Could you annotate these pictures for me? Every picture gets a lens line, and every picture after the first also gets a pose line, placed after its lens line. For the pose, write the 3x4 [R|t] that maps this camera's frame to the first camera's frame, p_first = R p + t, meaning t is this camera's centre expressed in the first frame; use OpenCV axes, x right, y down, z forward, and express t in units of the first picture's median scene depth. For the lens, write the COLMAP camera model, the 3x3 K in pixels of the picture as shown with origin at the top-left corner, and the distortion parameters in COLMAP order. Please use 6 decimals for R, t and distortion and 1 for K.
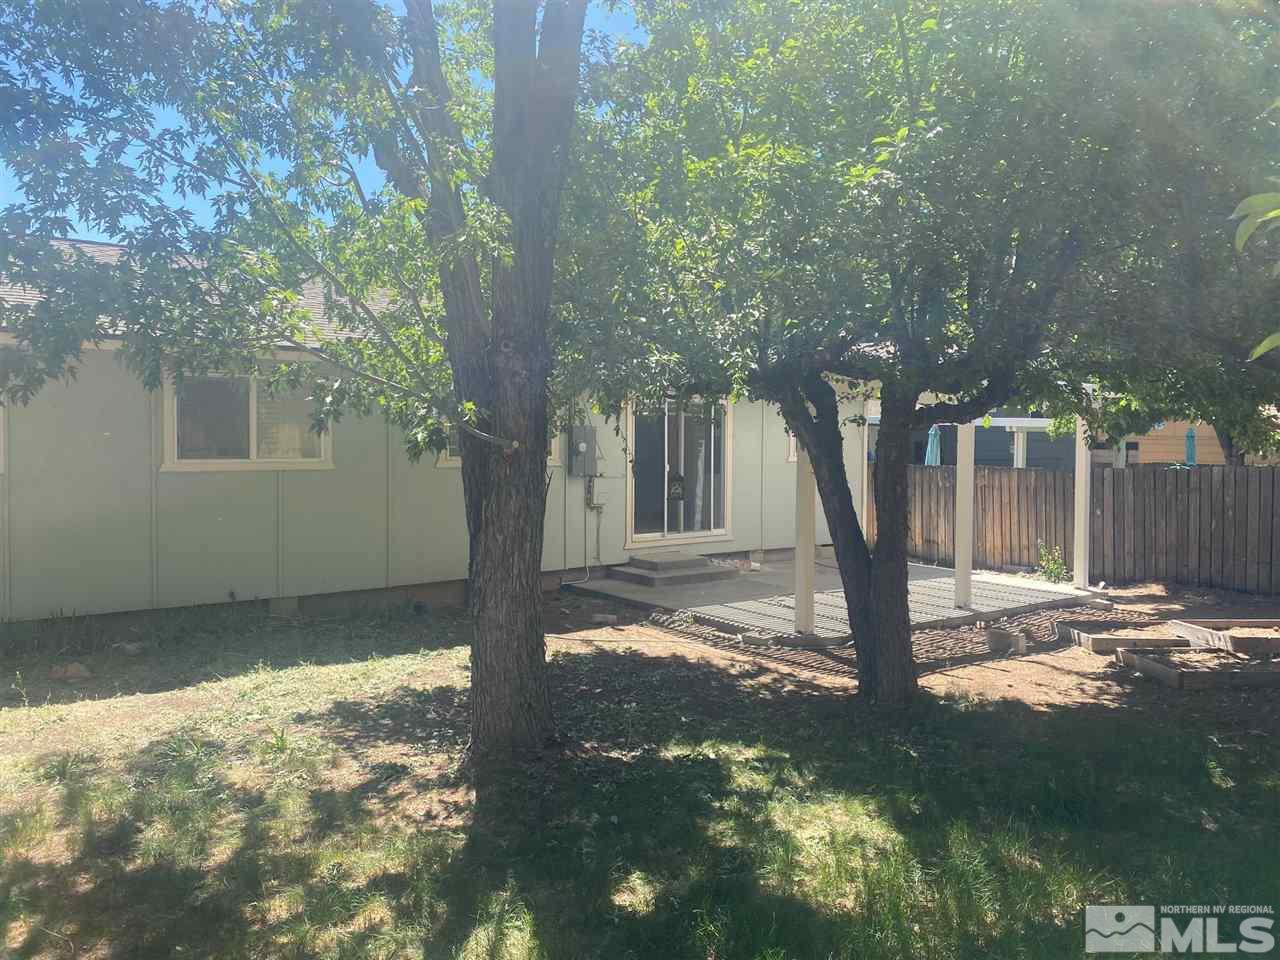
lens RADIAL K [[981.2, 0, 640.0], [0, 981.2, 480.0], [0, 0, 1]] dist [0.077582, -0.002060]
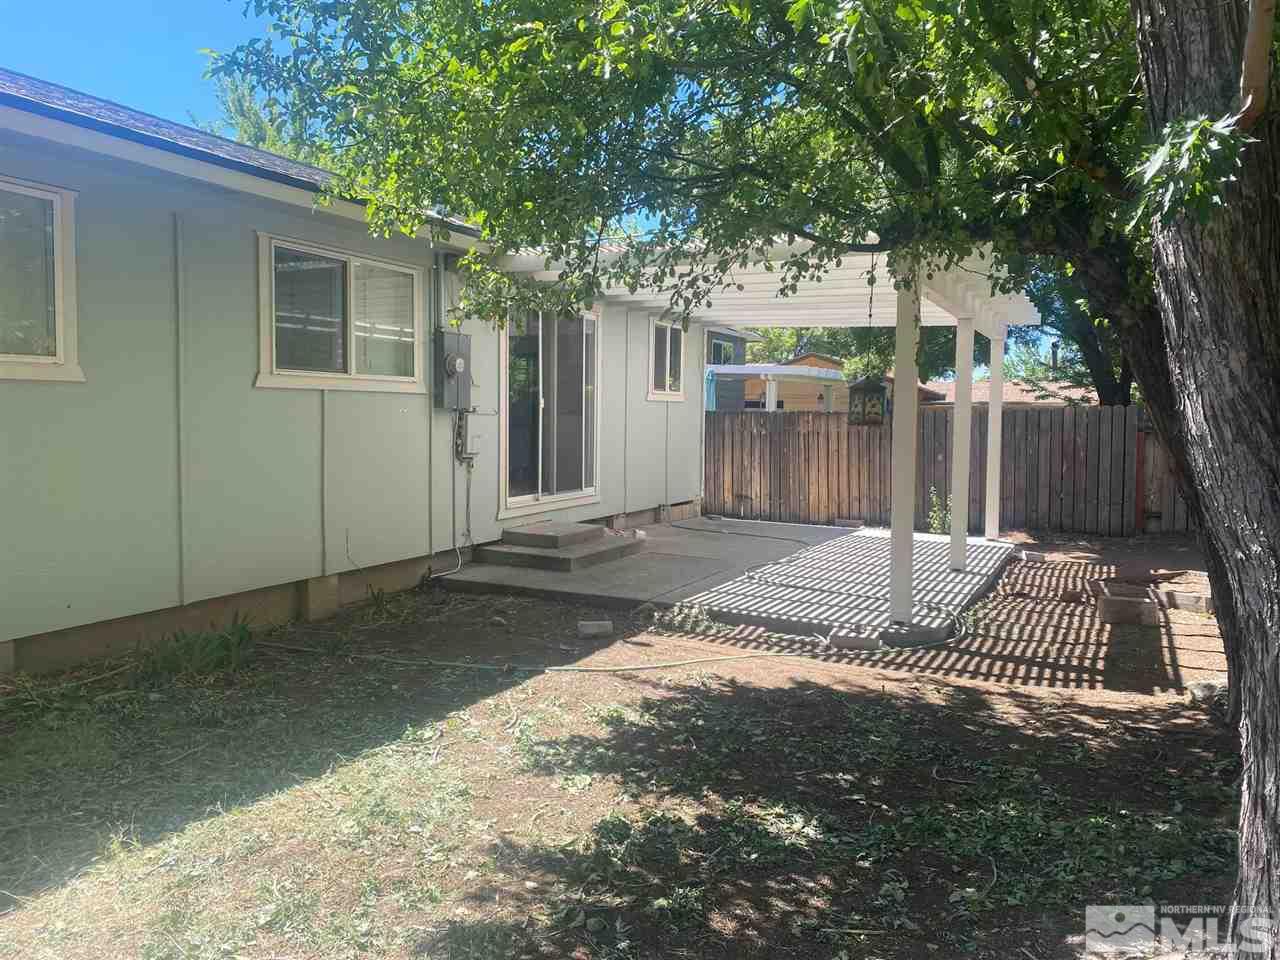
lens RADIAL K [[981.2, 0, 640.0], [0, 981.2, 480.0], [0, 0, 1]] dist [0.077582, -0.002060]
pose [[0.908296, -0.027174, 0.417444, -0.210801], [0.013454, 0.999269, 0.035776, 0.019469], [-0.418111, -0.026879, 0.907998, 0.332185]]
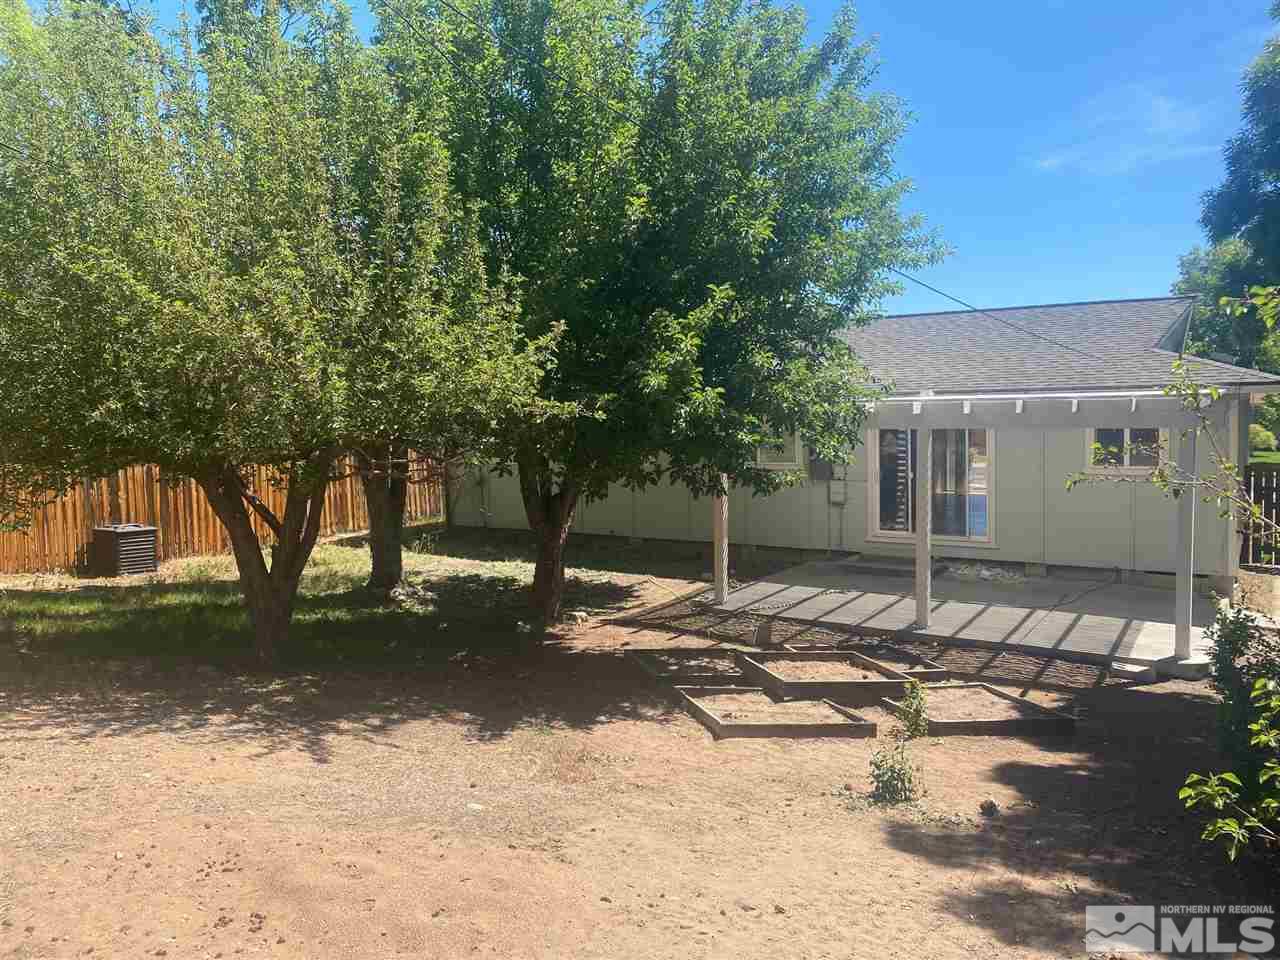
lens RADIAL K [[981.2, 0, 640.0], [0, 981.2, 480.0], [0, 0, 1]] dist [0.077582, -0.002060]
pose [[0.335205, 0.054060, -0.940593, 1.006363], [-0.026375, 0.998500, 0.047988, -0.053055], [0.941776, 0.008722, 0.336128, 0.336855]]
